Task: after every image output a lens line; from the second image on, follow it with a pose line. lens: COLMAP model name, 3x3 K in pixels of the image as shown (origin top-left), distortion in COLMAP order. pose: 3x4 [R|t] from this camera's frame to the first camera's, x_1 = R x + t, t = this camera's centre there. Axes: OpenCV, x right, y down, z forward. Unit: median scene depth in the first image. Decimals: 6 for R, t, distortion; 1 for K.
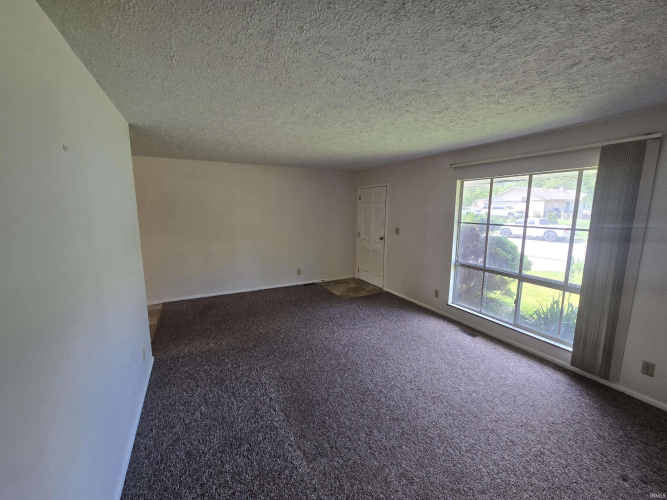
lens RADIAL K [[274.3, 0, 331.6], [0, 274.3, 246.8], [0, 0, 1]] dist [0.002148, 0.001741]
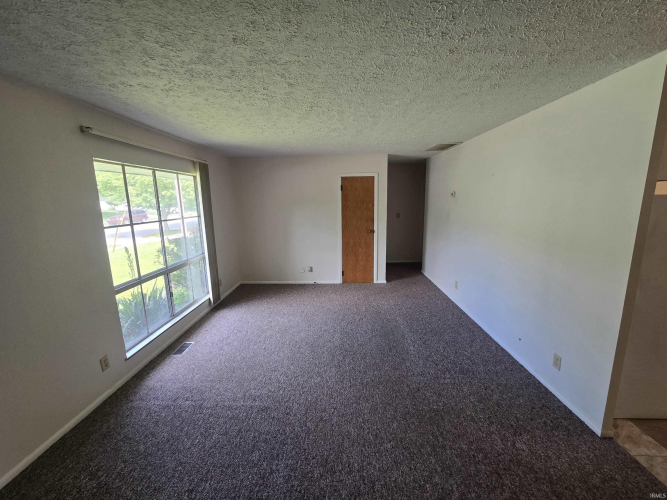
lens RADIAL K [[274.3, 0, 331.3], [0, 274.3, 252.9], [0, 0, 1]] dist [0.002148, 0.001741]
pose [[-0.876553, -0.081004, 0.474441, -0.337843], [0.083442, 0.945234, 0.315549, -0.229404], [-0.474018, 0.316183, -0.821788, 1.554259]]
